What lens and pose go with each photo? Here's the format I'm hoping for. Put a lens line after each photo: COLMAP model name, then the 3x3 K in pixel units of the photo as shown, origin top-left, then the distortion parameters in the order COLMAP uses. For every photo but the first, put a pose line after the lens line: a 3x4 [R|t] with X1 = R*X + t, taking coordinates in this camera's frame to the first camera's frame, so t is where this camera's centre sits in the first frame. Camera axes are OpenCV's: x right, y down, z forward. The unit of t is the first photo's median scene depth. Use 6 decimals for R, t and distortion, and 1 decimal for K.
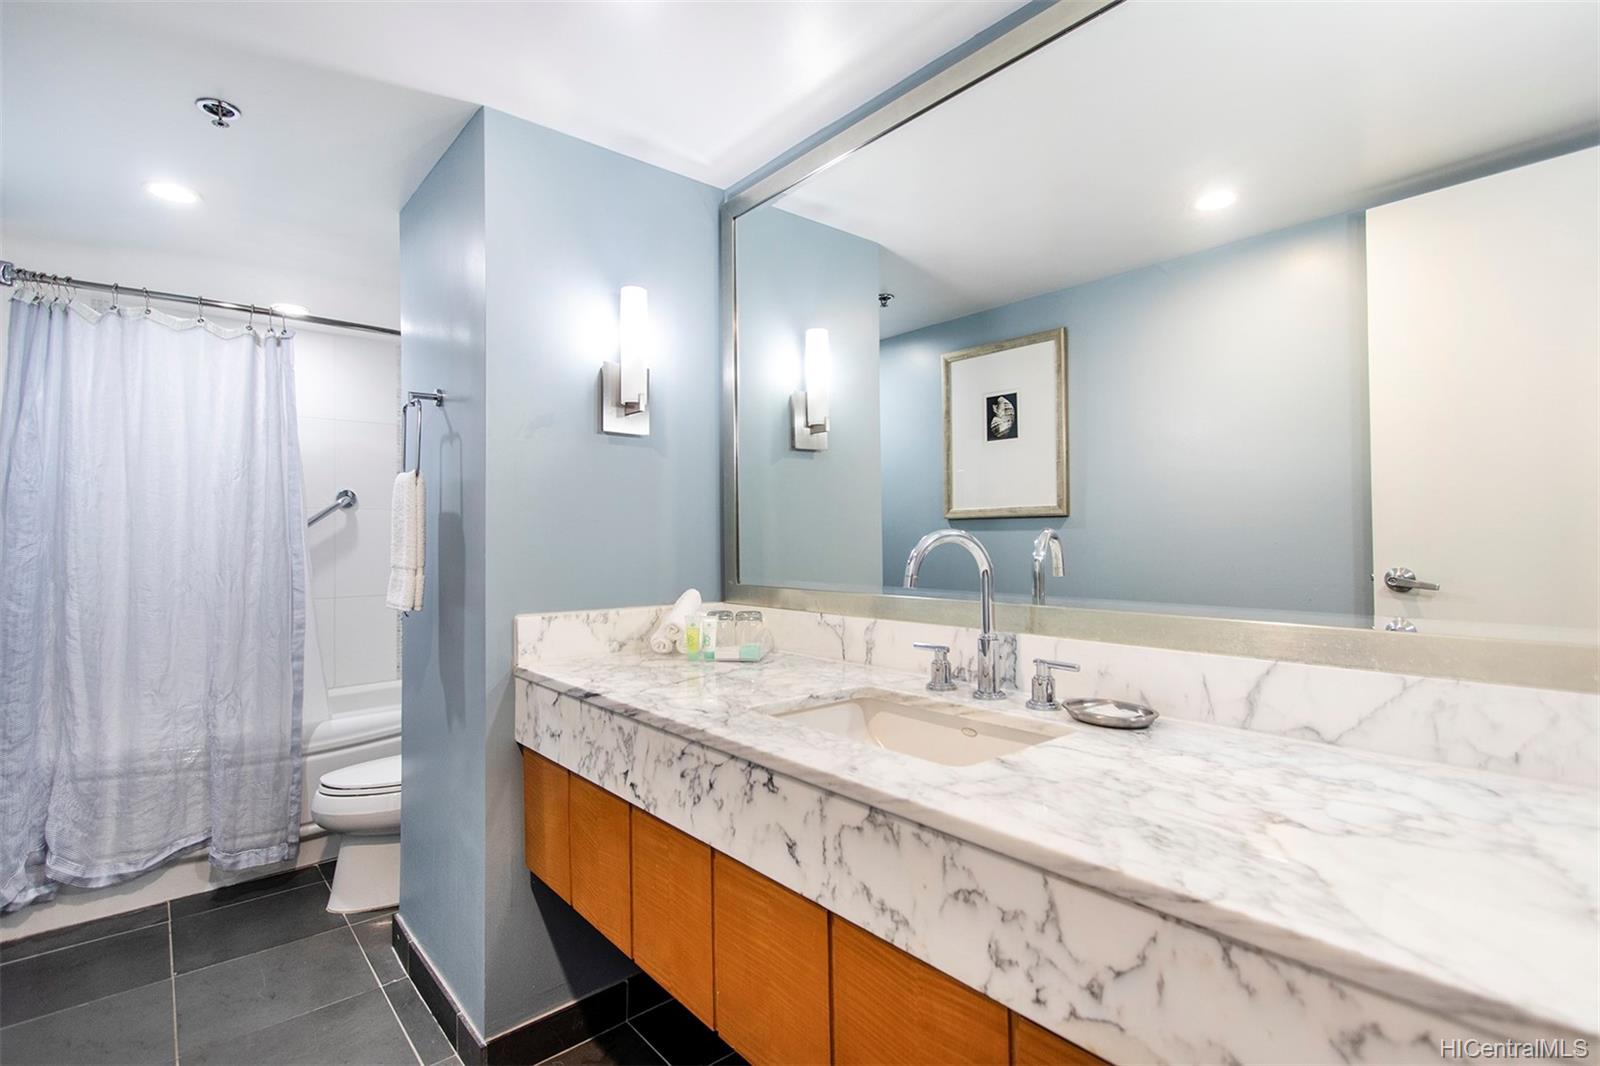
lens RADIAL K [[722.1, 0, 803.7], [0, 722.1, 527.8], [0, 0, 1]] dist [0.001745, -0.000392]
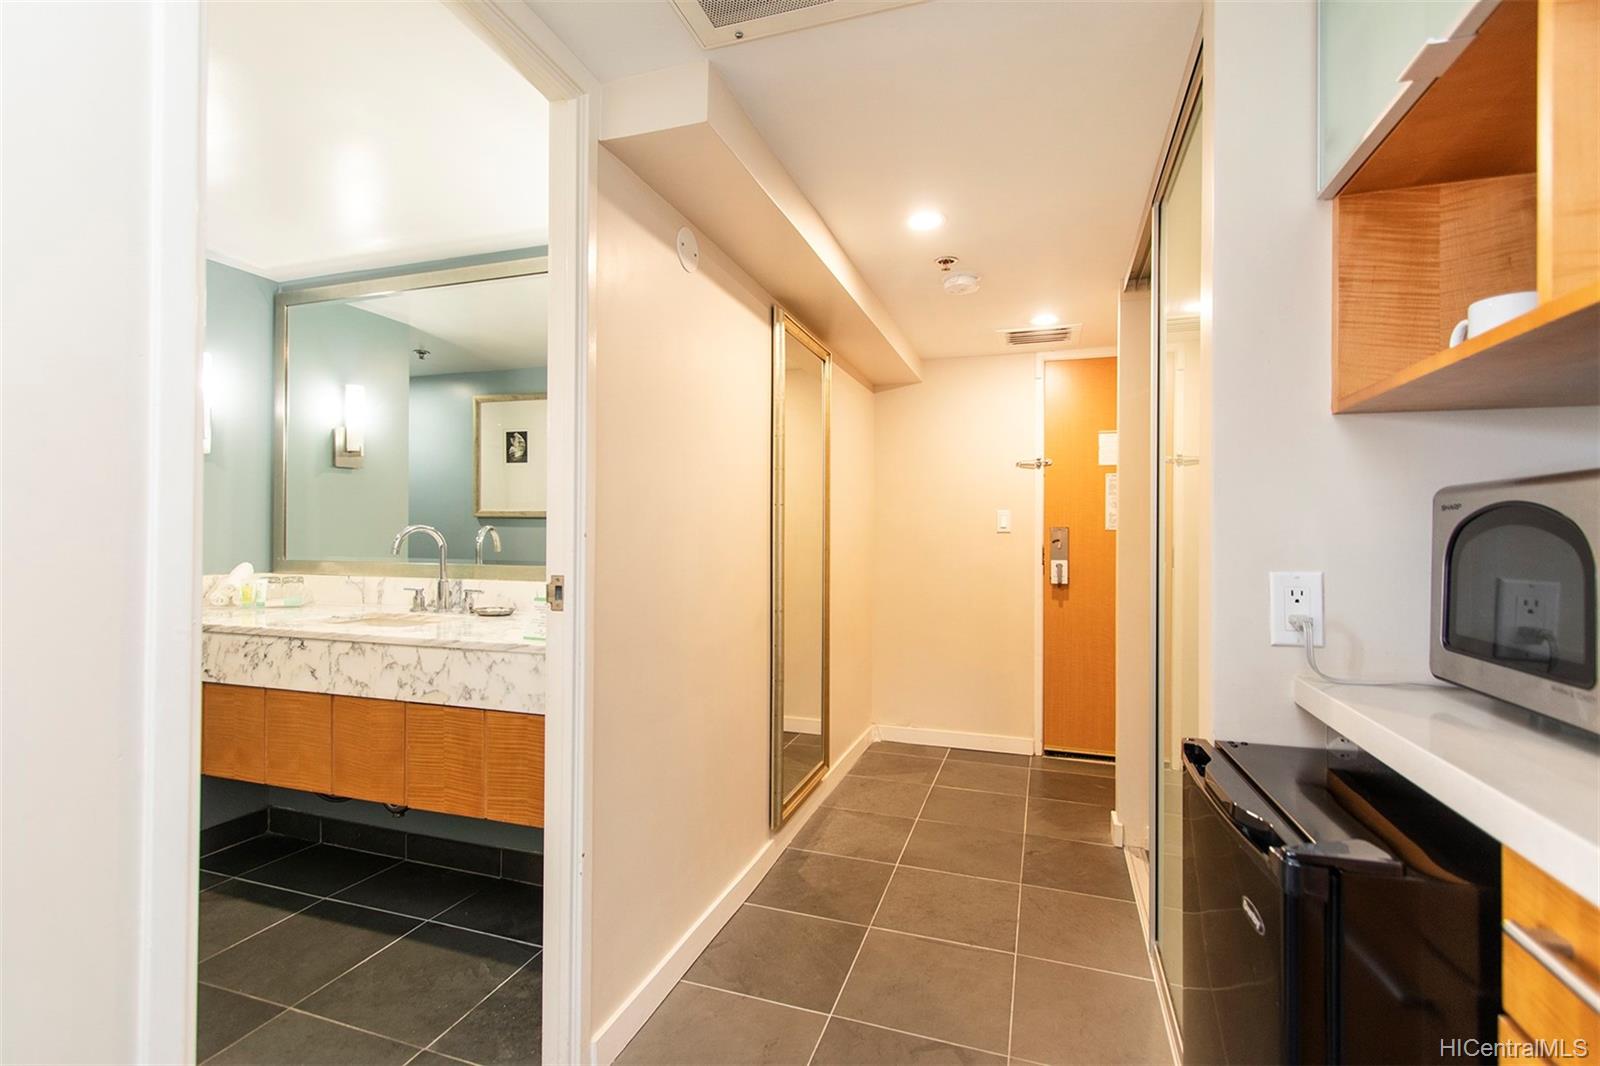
lens RADIAL K [[722.1, 0, 803.7], [0, 722.1, 527.8], [0, 0, 1]] dist [0.001745, -0.000392]
pose [[0.861764, 0.018957, 0.506954, 0.094227], [-0.019831, 0.999797, -0.003677, -0.002666], [-0.506921, -0.006885, 0.861965, -1.043888]]
